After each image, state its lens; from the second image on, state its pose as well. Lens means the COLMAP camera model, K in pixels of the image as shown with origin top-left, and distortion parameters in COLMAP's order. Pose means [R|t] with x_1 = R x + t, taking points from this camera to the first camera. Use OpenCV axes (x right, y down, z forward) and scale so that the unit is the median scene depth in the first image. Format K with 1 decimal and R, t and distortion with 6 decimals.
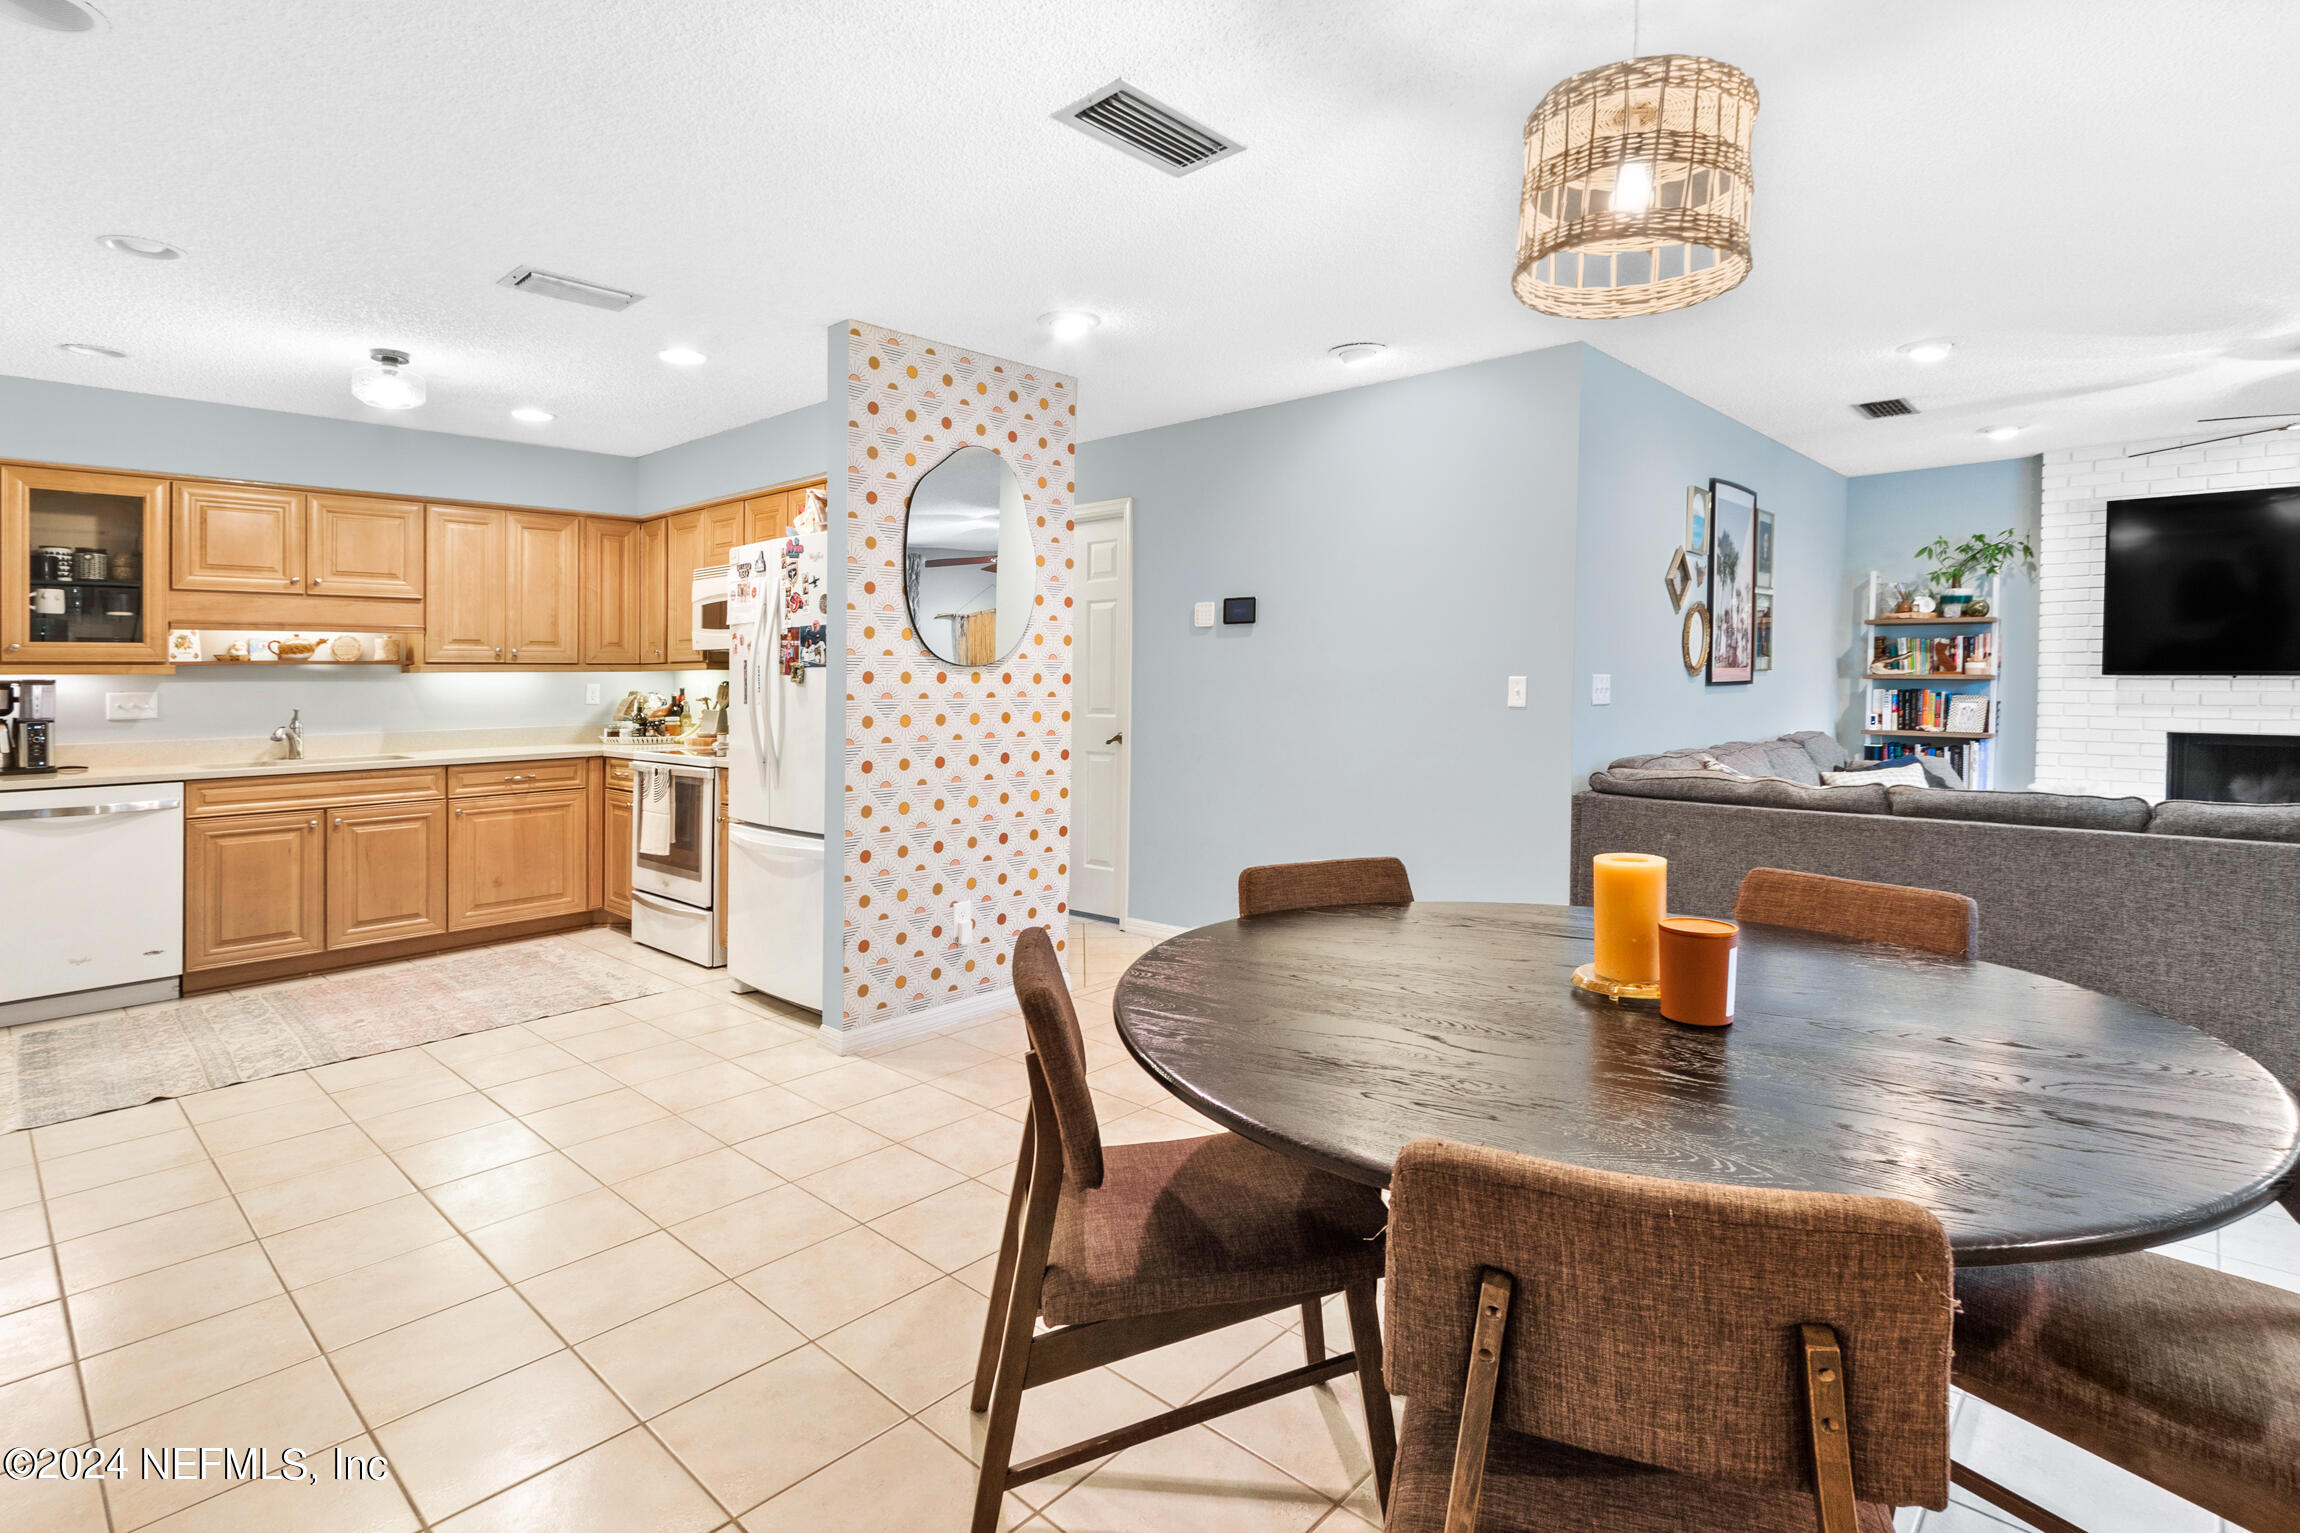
lens RADIAL K [[1065.0, 0, 1109.4], [0, 1065.0, 668.1], [0, 0, 1]] dist [0.013670, -0.004287]
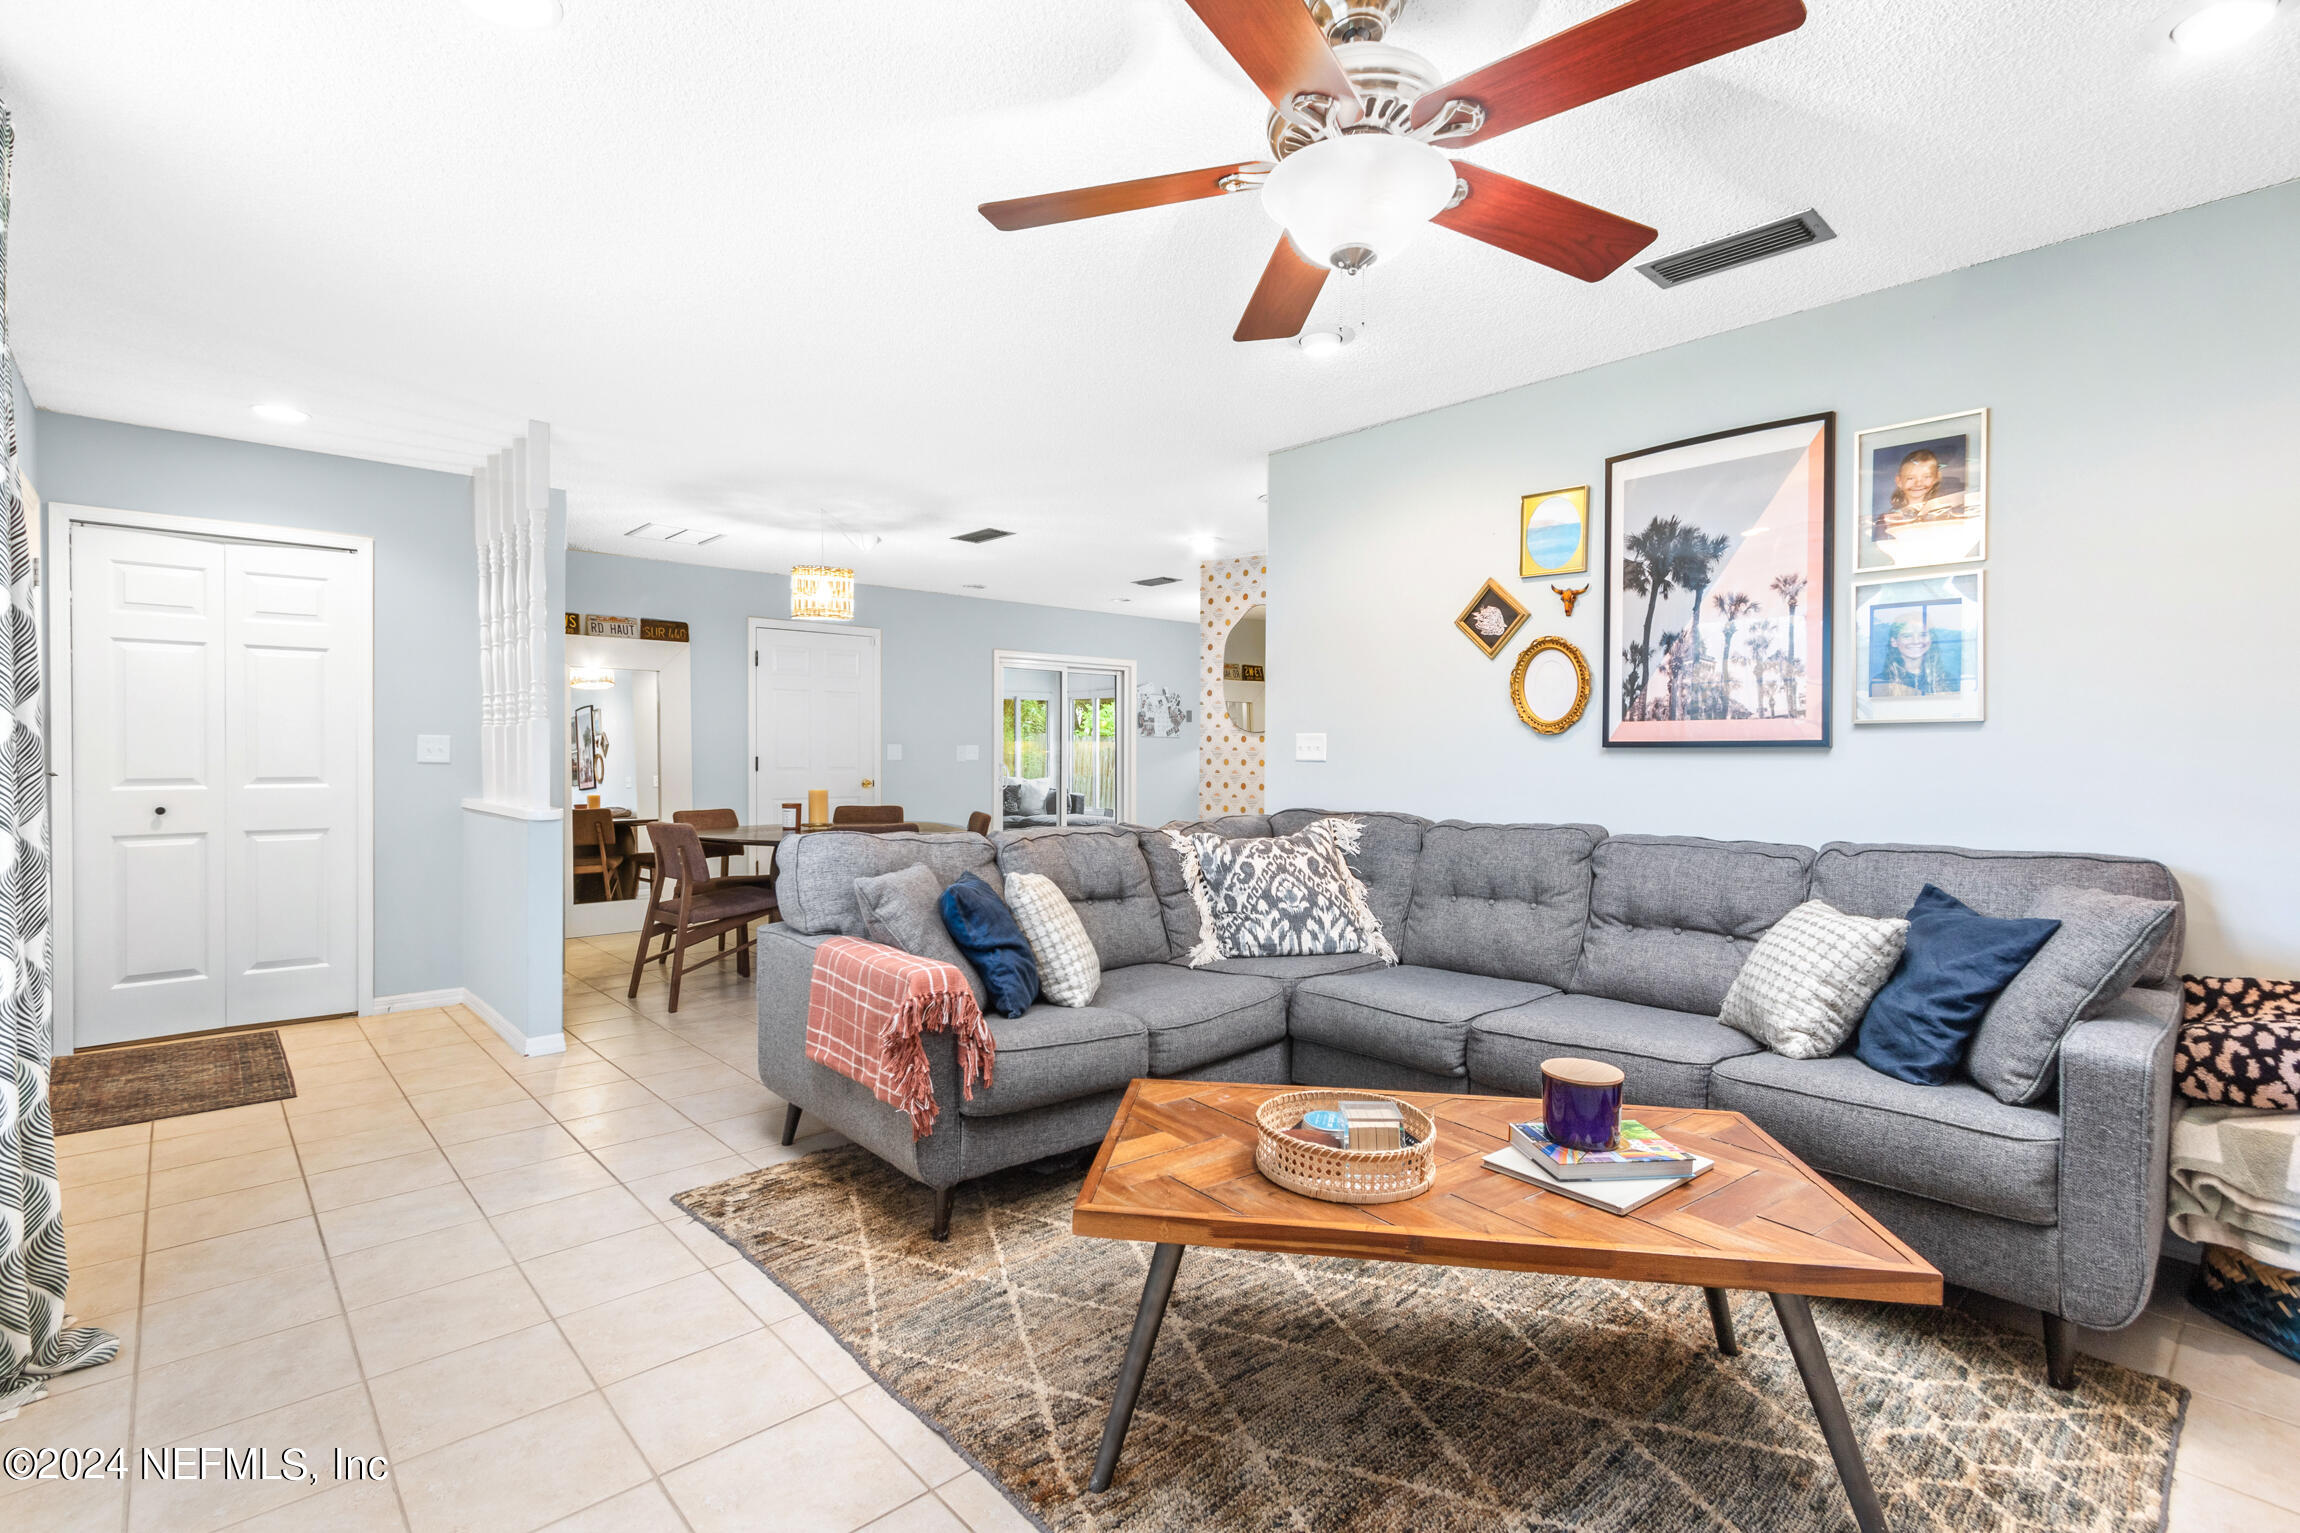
lens RADIAL K [[1065.0, 0, 1133.0], [0, 1065.0, 761.6], [0, 0, 1]] dist [0.013670, -0.004287]
pose [[-0.051015, 0.017023, -0.998553, 1.340896], [0.004128, 0.999850, 0.016834, 0.012777], [0.998689, -0.003263, -0.051078, 0.735265]]
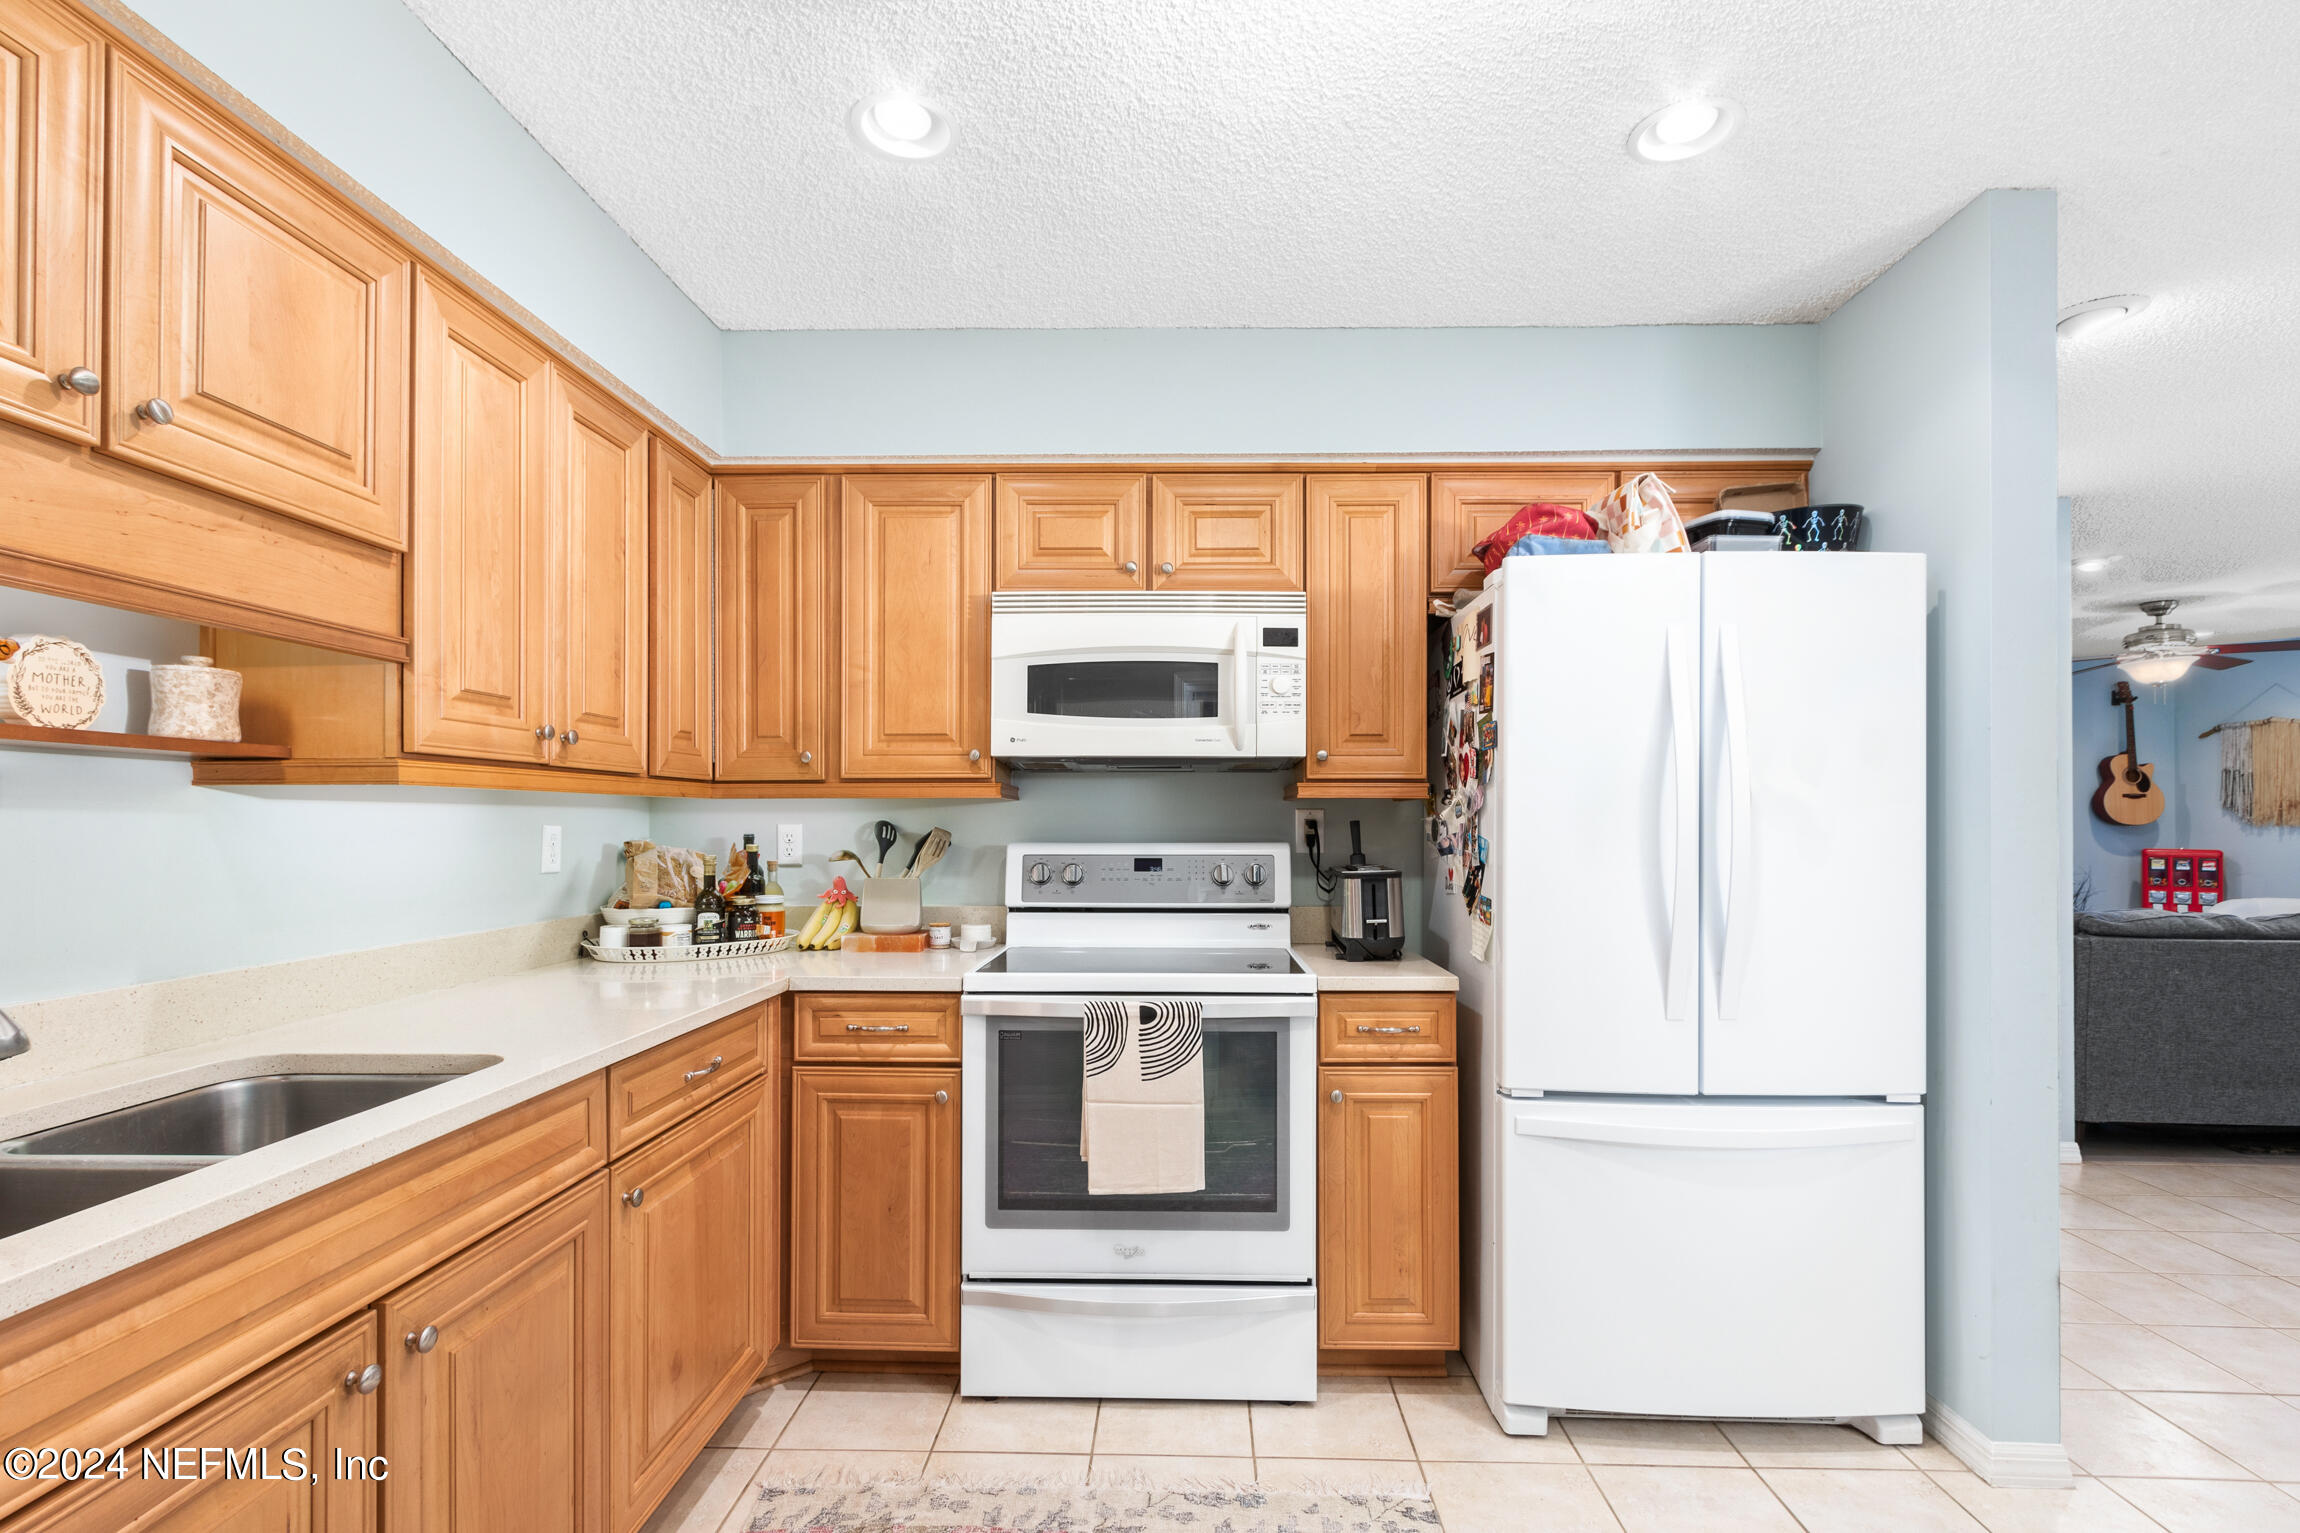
lens RADIAL K [[1065.0, 0, 1111.3], [0, 1065.0, 793.1], [0, 0, 1]] dist [0.013670, -0.004287]
pose [[0.738733, 0.025139, 0.673529, -0.788757], [-0.016816, 0.999681, -0.018869, 0.010391], [-0.673788, 0.002613, 0.738920, 0.700880]]
